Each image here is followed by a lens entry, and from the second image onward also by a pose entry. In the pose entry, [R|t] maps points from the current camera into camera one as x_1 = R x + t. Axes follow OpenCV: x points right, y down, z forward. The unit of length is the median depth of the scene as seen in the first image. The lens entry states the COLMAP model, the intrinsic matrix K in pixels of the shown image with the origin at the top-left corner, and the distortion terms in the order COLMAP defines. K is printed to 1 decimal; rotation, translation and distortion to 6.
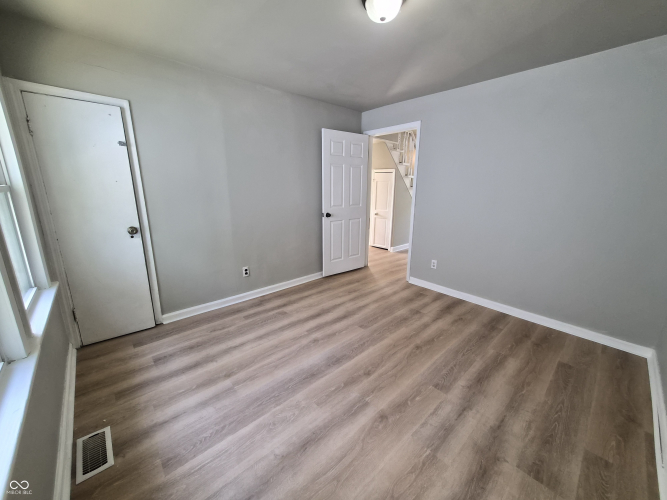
lens RADIAL K [[262.1, 0, 335.4], [0, 262.1, 251.4], [0, 0, 1]] dist [0.000598, -0.000907]
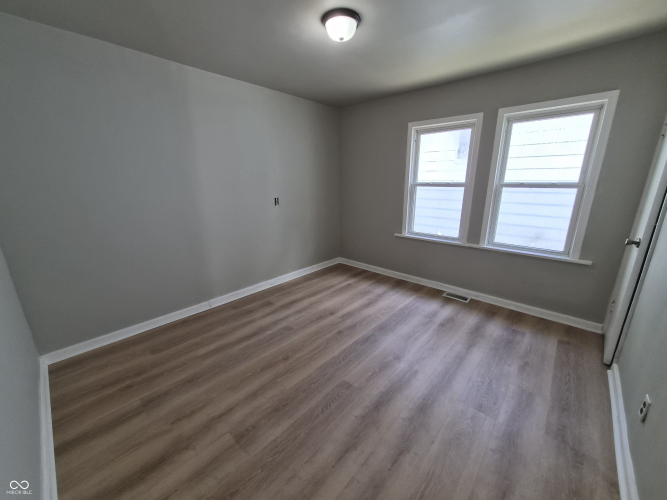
lens RADIAL K [[262.1, 0, 336.2], [0, 262.1, 246.4], [0, 0, 1]] dist [0.000598, -0.000907]
pose [[-0.995236, 0.018484, -0.095724, 0.225640], [-0.029967, 0.876328, 0.480782, -0.446941], [0.092772, 0.481360, -0.871599, 1.678219]]
